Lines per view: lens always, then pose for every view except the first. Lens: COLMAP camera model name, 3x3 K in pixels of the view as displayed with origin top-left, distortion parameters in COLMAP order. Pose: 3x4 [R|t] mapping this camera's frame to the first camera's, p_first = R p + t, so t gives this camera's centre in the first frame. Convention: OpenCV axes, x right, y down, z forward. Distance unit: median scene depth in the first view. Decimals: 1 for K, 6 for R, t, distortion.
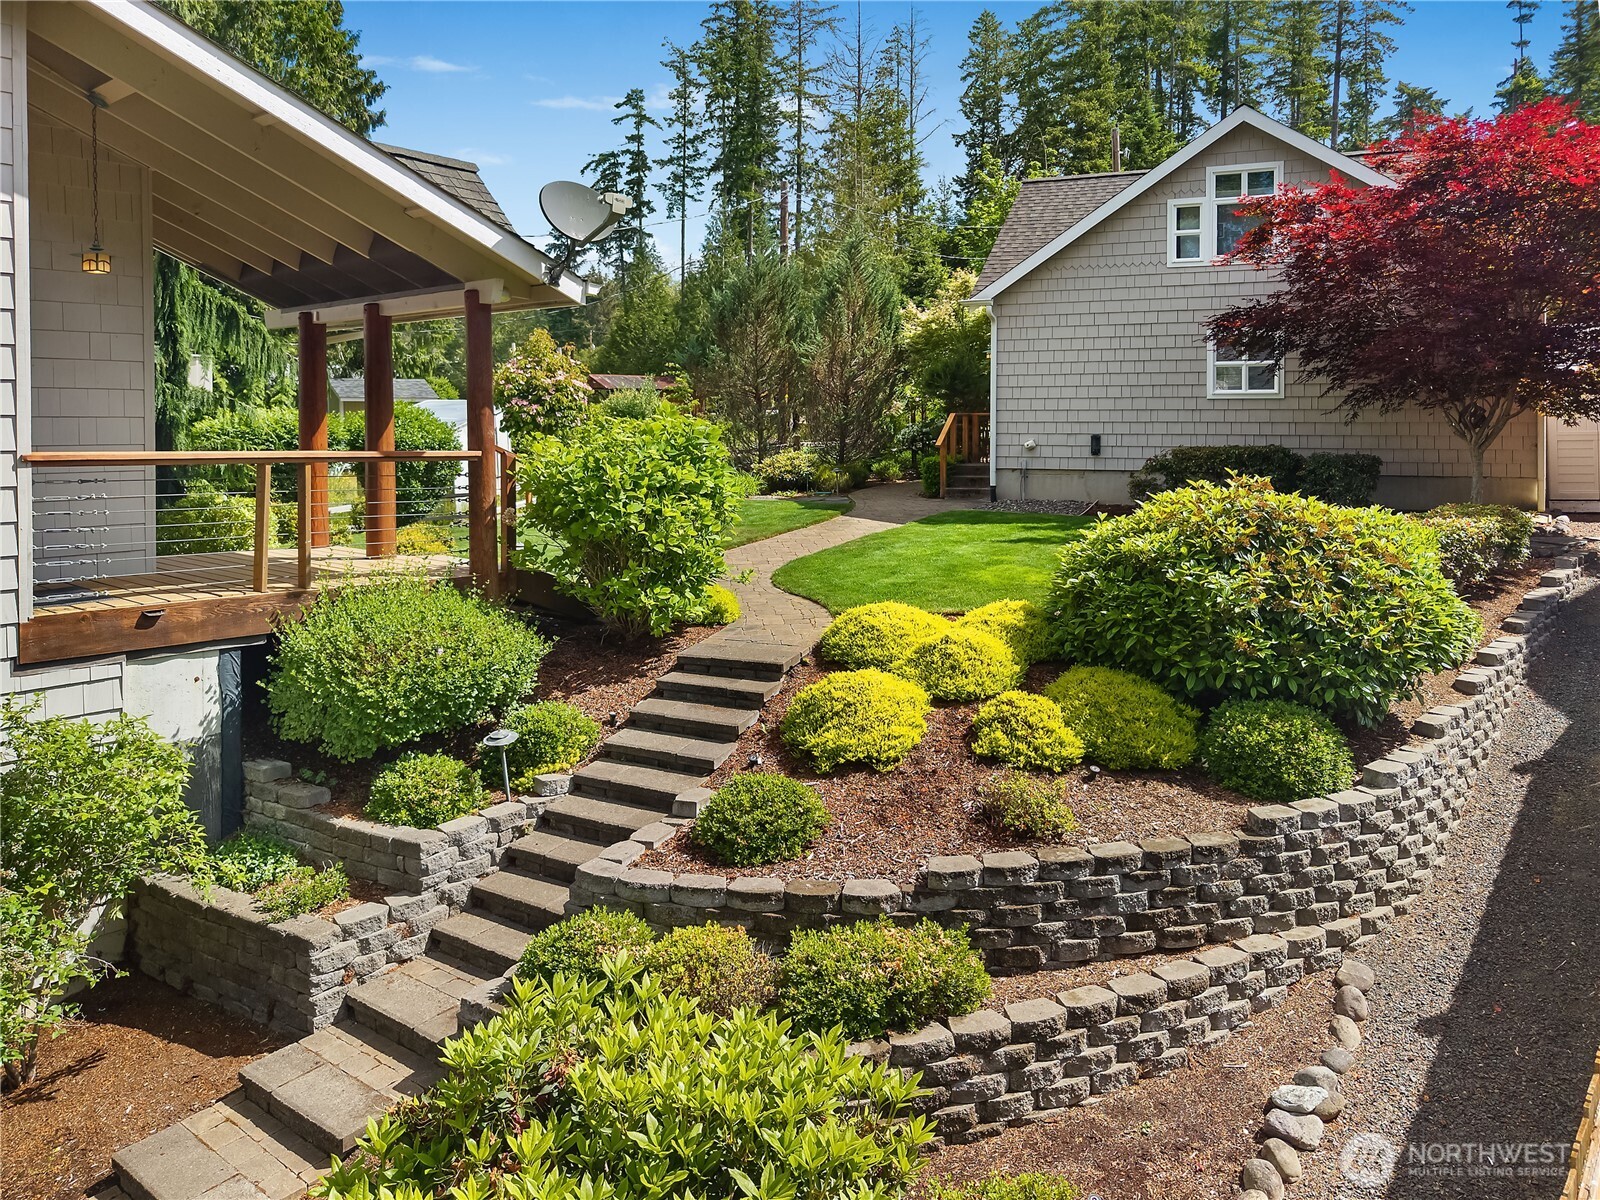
lens RADIAL K [[1136.2, 0, 772.7], [0, 1136.2, 464.0], [0, 0, 1]] dist [-0.000148, -0.000320]
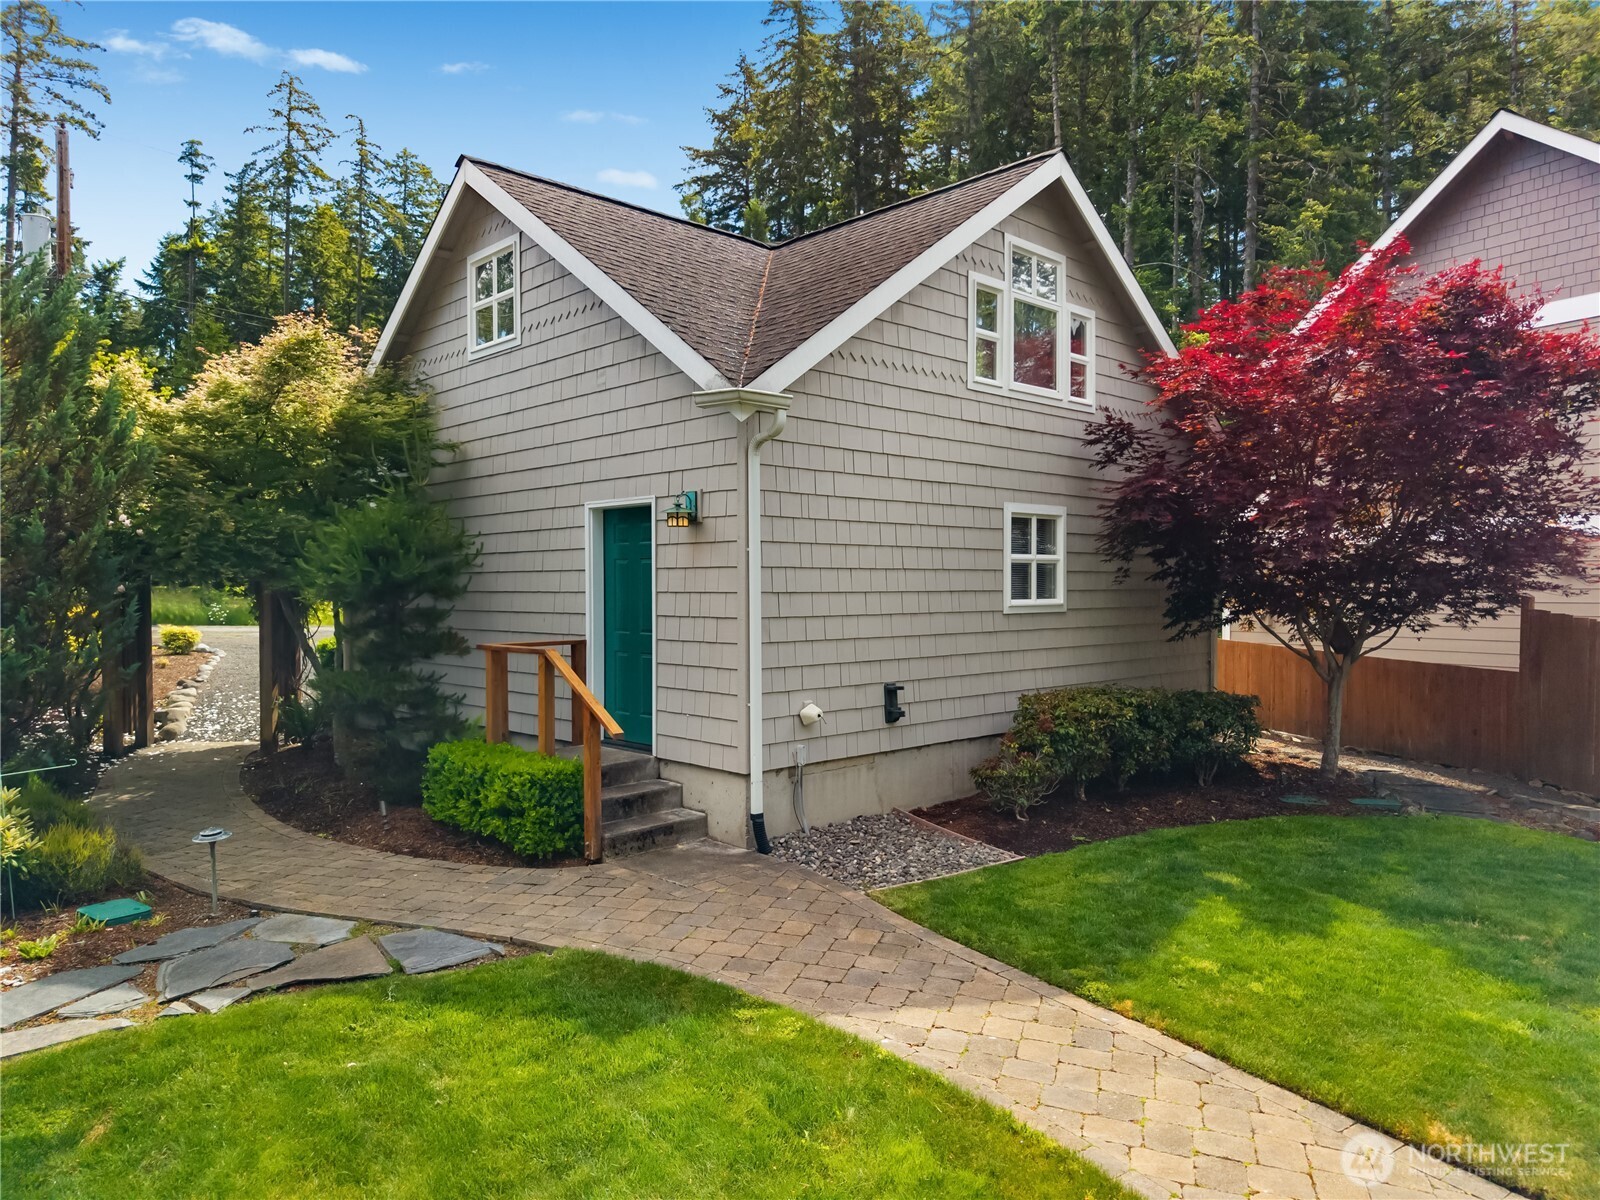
lens RADIAL K [[1136.2, 0, 806.8], [0, 1136.2, 609.3], [0, 0, 1]] dist [-0.000148, -0.000320]
pose [[0.380364, -0.018829, 0.924645, -0.209548], [0.035712, 0.999346, 0.005660, -0.062915], [-0.924147, 0.030868, 0.380788, 0.811303]]
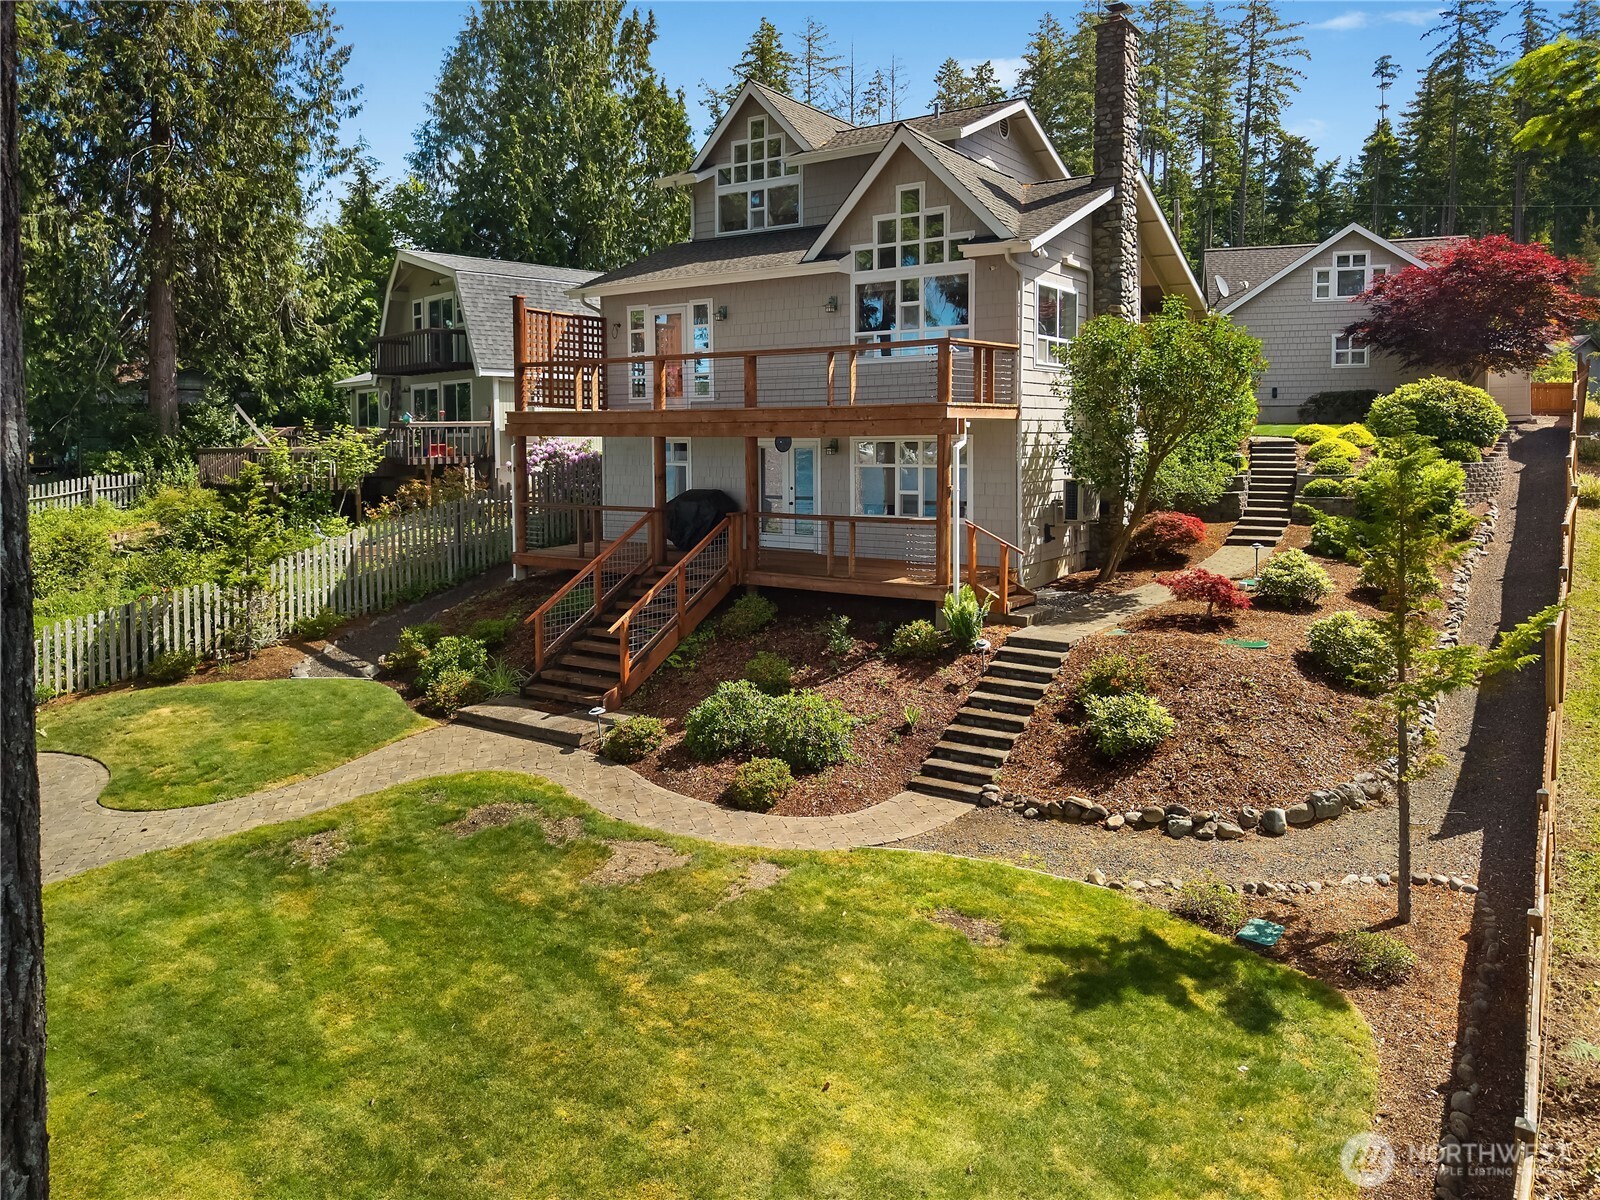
lens RADIAL K [[1136.2, 0, 808.8], [0, 1136.2, 592.5], [0, 0, 1]] dist [-0.000148, -0.000320]
pose [[0.987887, -0.031999, 0.151842, -0.806892], [0.017245, 0.995085, 0.097507, 0.119594], [-0.154216, -0.093707, 0.983583, -0.838890]]
